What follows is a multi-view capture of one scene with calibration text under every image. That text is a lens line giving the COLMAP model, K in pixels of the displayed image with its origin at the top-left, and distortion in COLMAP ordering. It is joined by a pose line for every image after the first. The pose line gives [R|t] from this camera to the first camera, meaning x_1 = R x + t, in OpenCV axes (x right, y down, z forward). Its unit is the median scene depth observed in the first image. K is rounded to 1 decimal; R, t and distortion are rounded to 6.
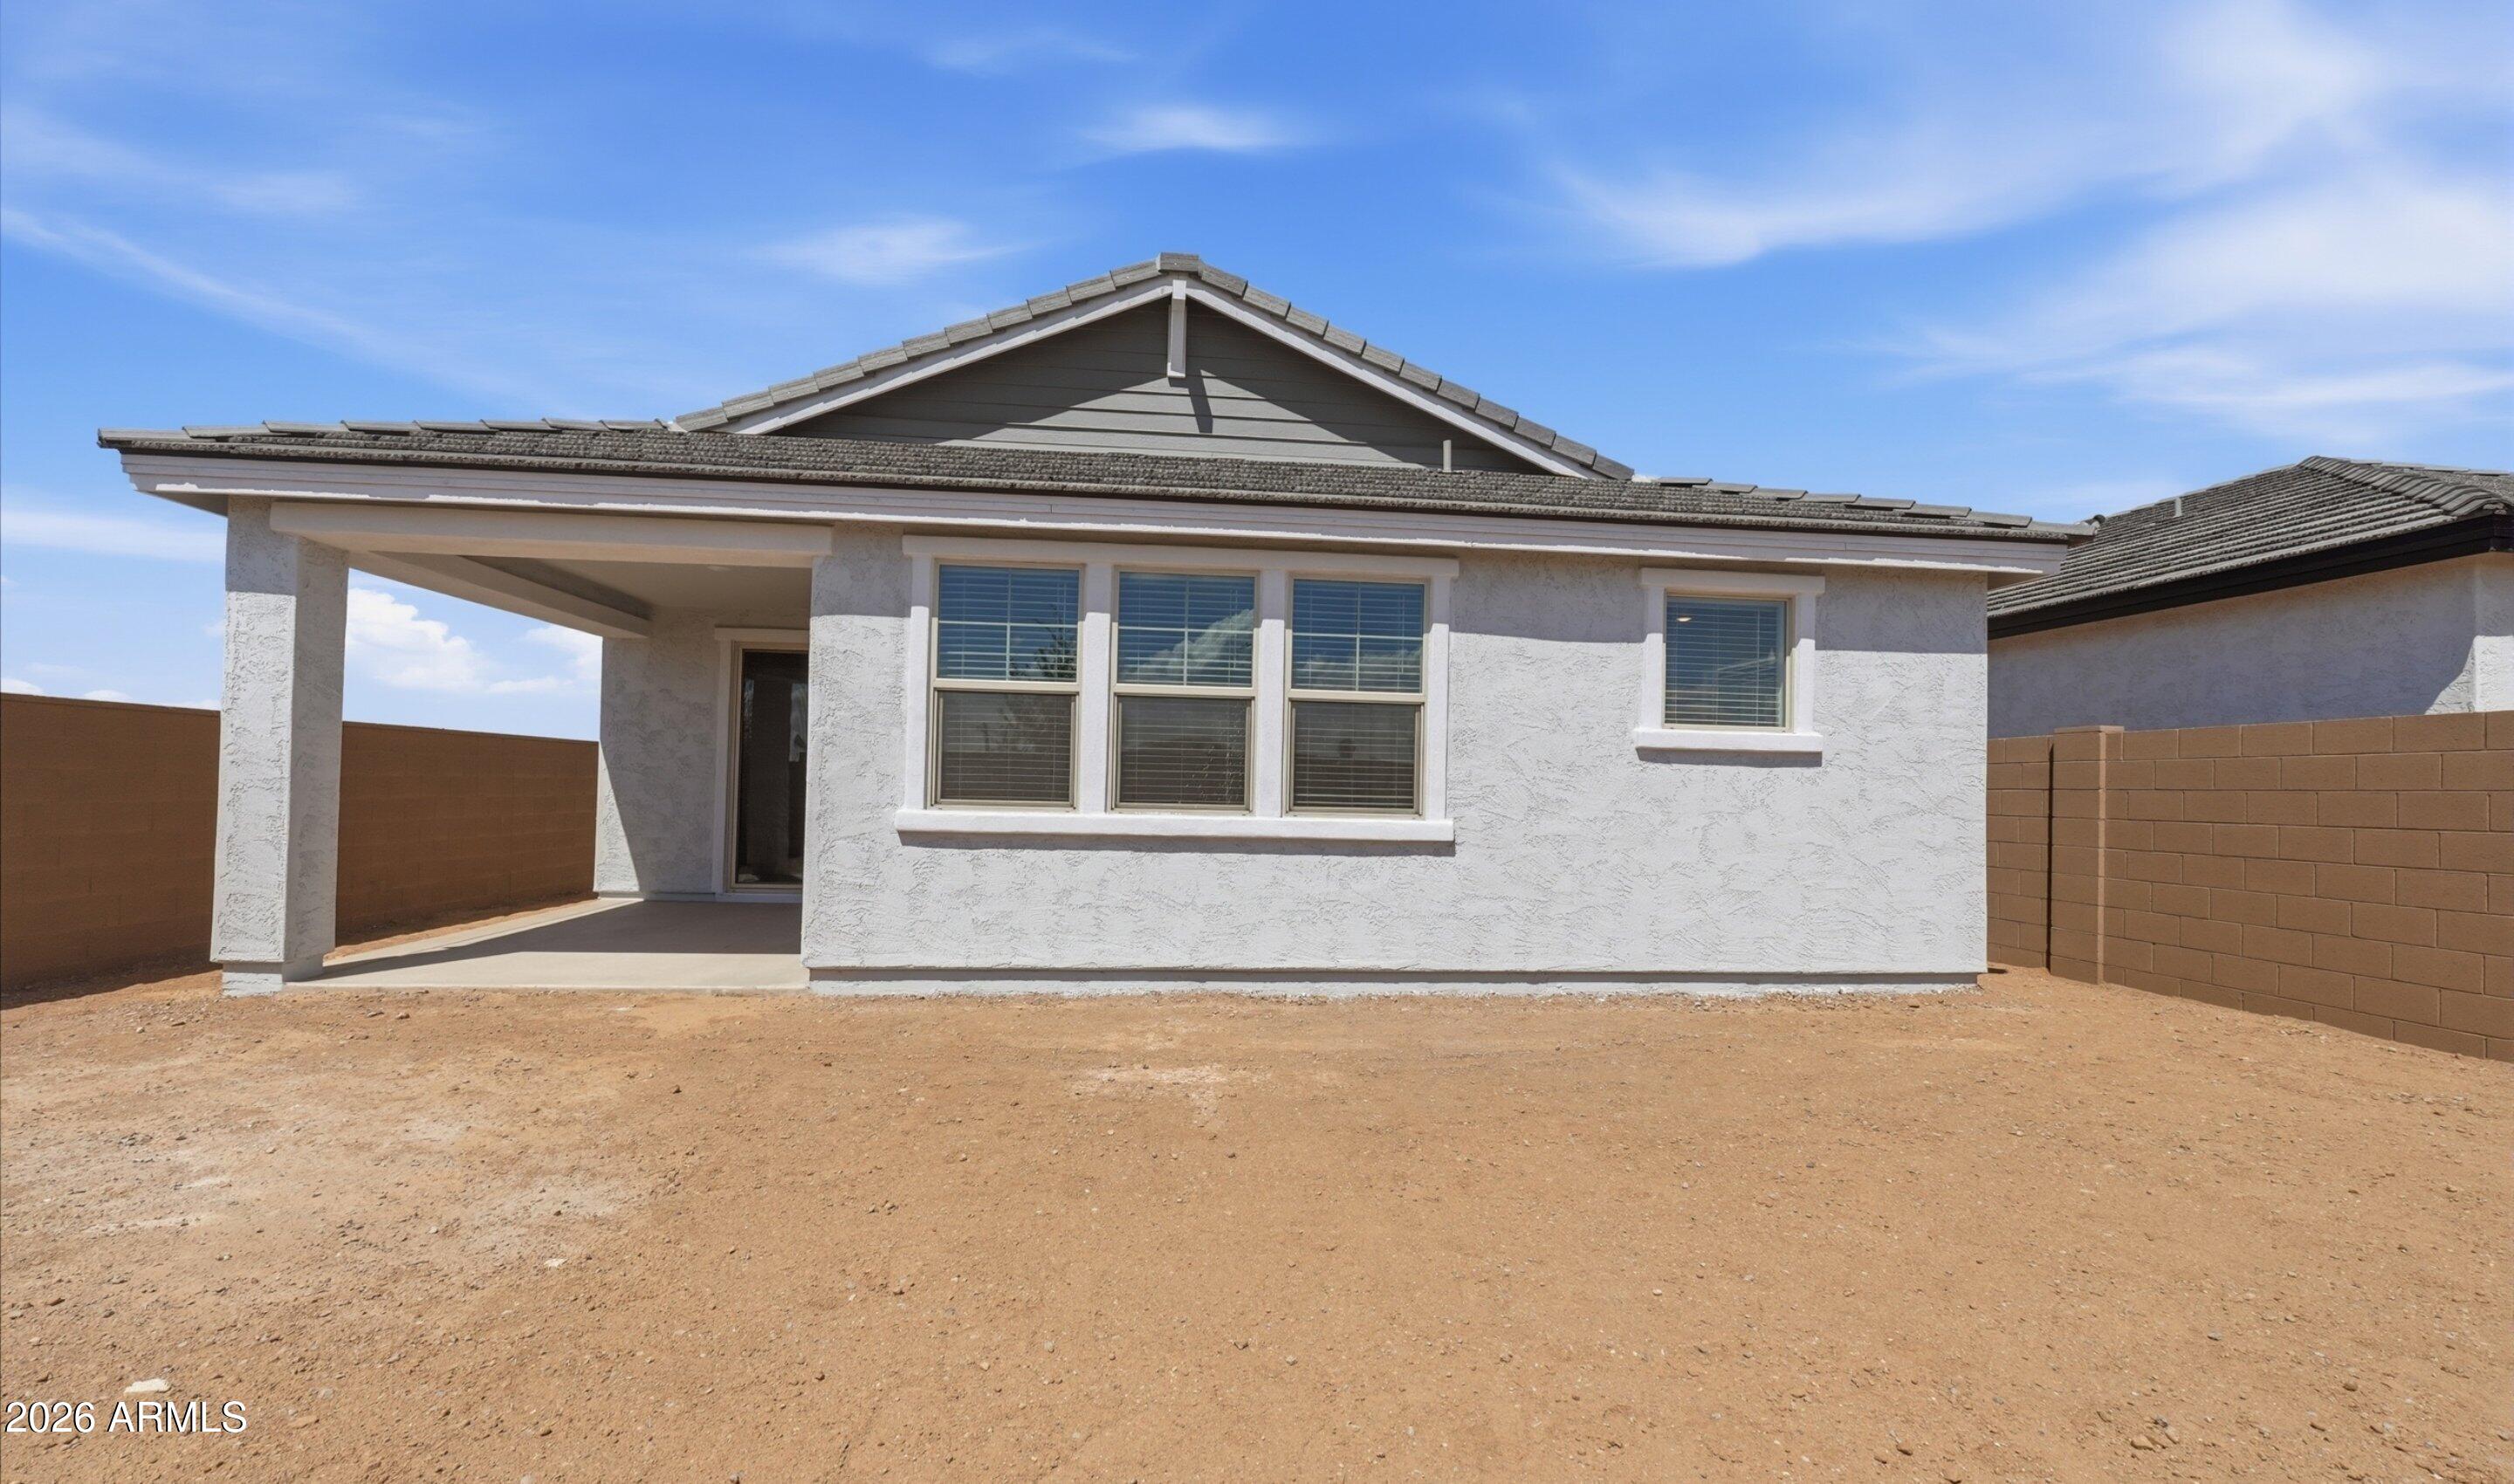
lens RADIAL K [[1042.3, 0, 1250.1], [0, 1042.3, 764.7], [0, 0, 1]] dist [0.001774, 0.000487]
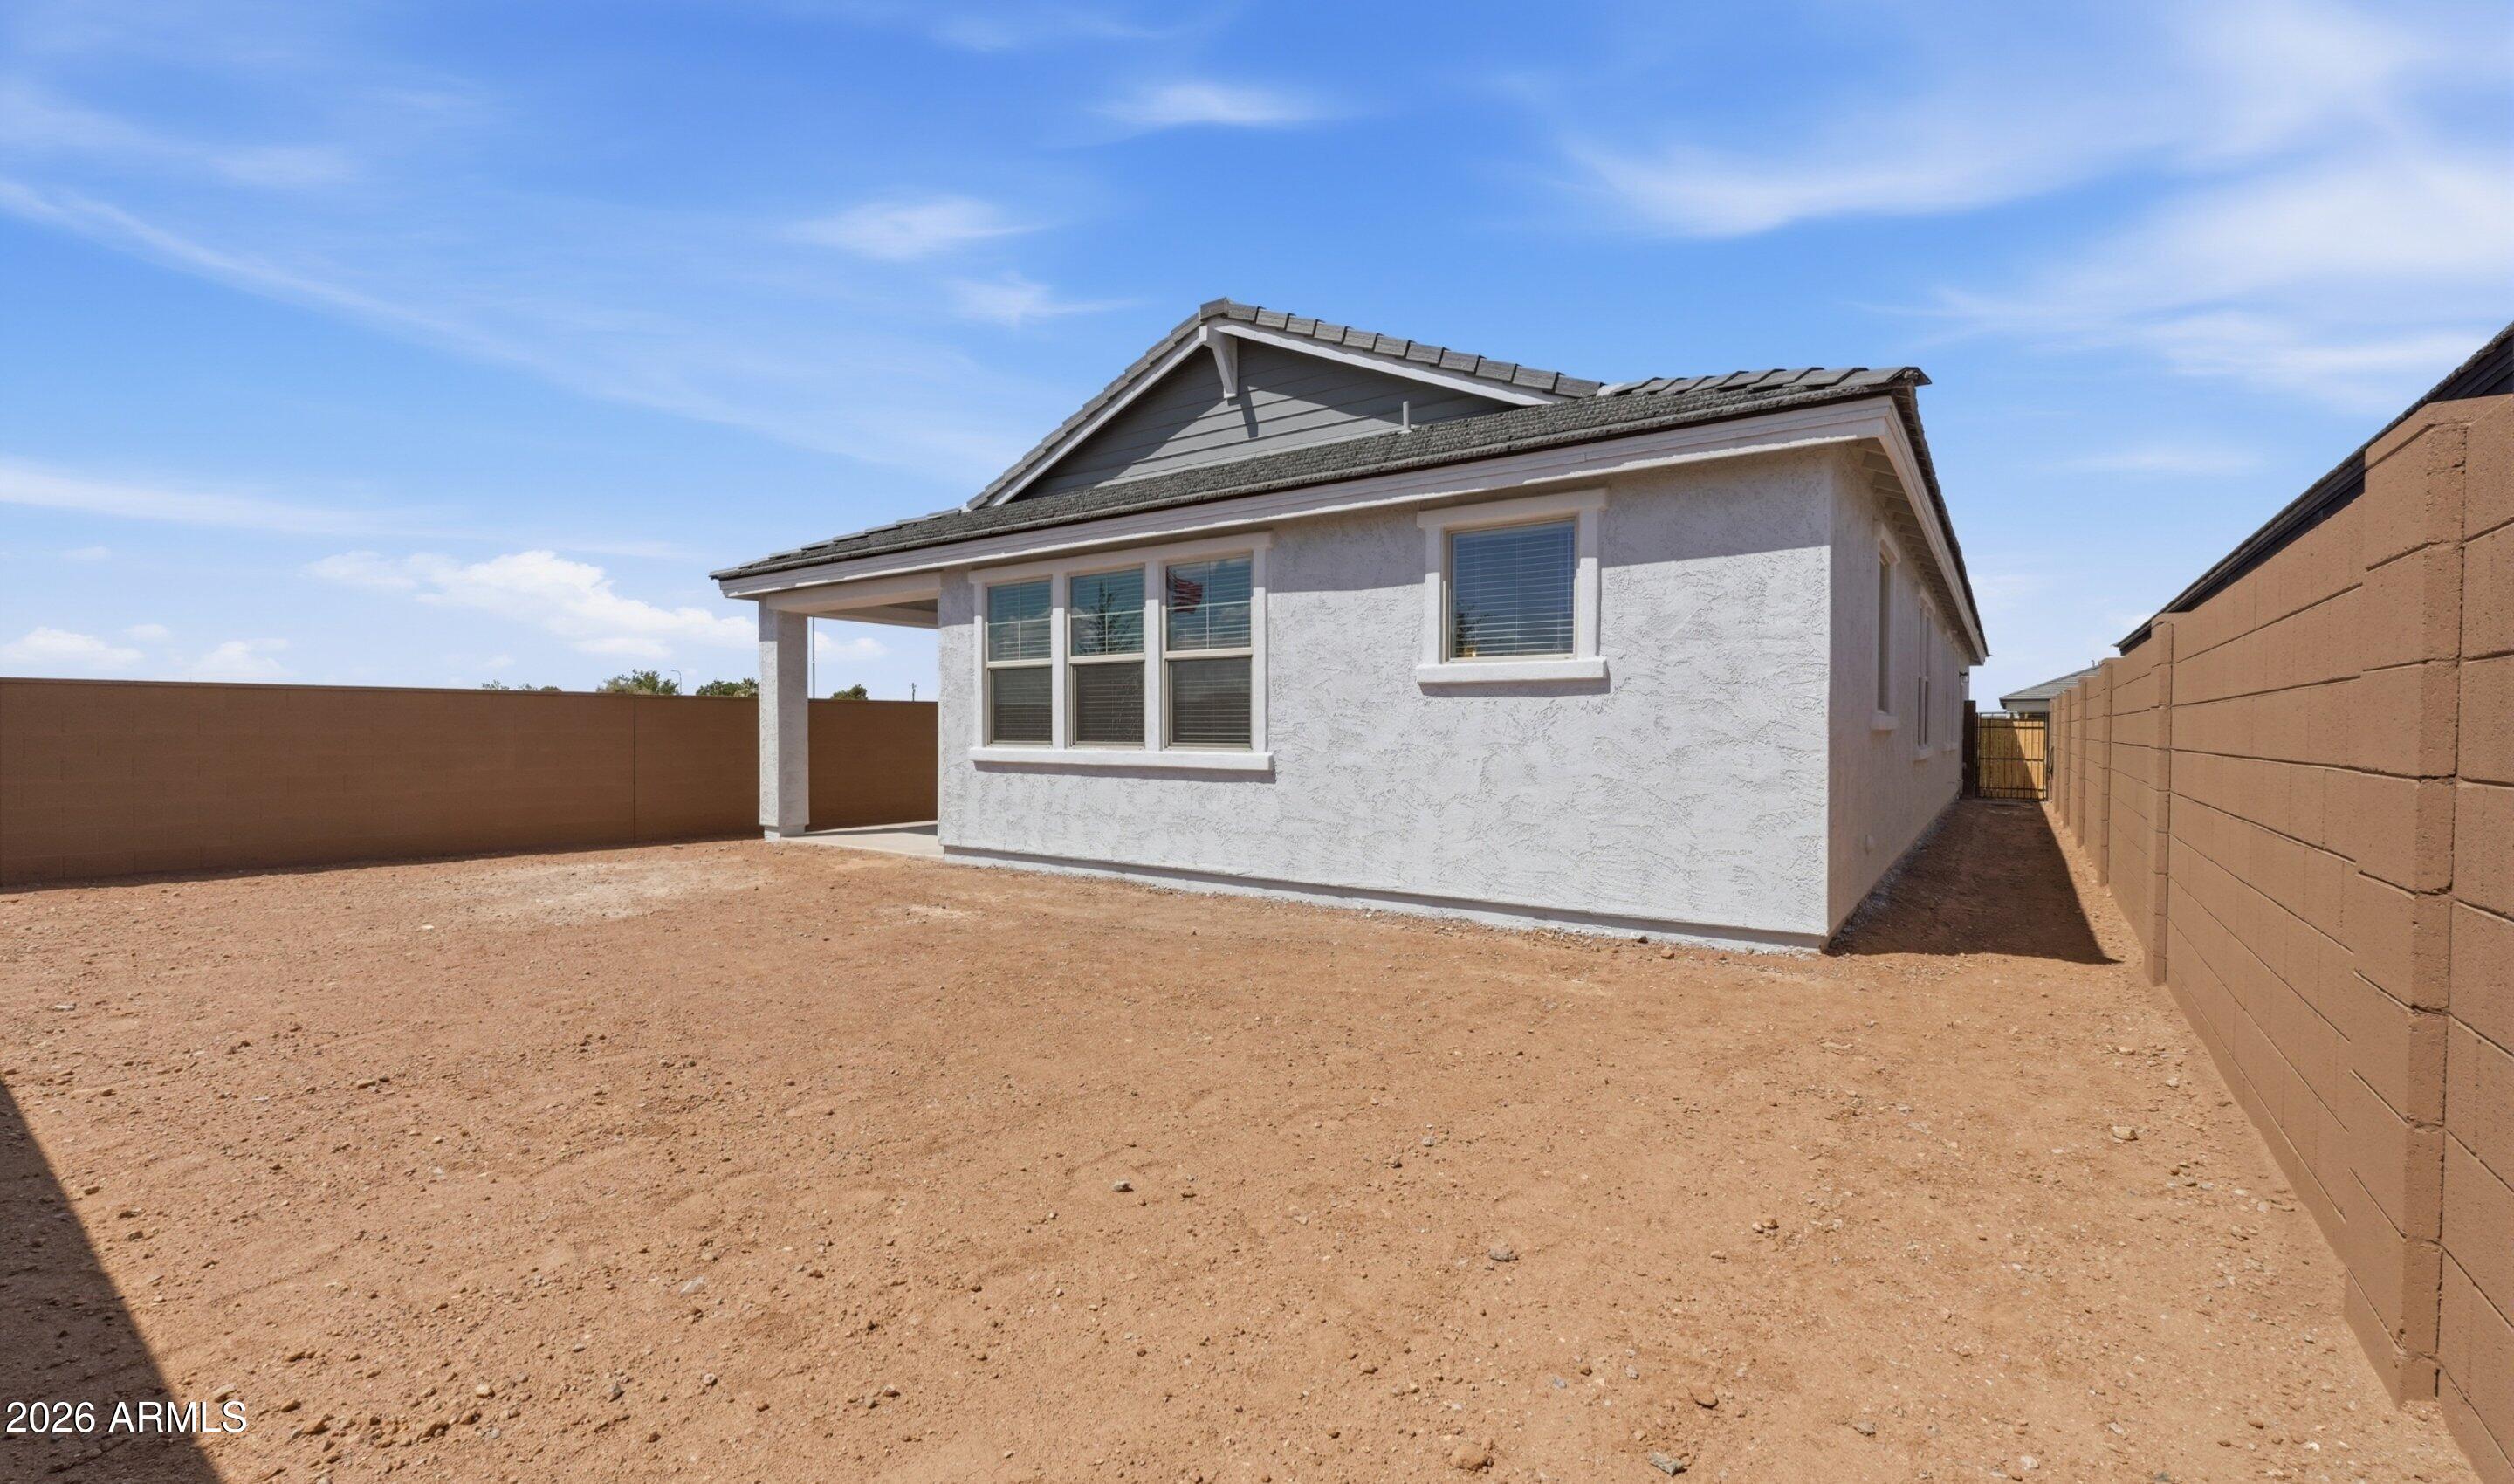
lens RADIAL K [[1042.3, 0, 1242.5], [0, 1042.3, 736.1], [0, 0, 1]] dist [0.001774, 0.000487]
pose [[0.751099, -0.015785, -0.660001, 0.924107], [0.029194, 0.999530, 0.009319, 0.021793], [0.659544, -0.026268, 0.751207, 0.087955]]
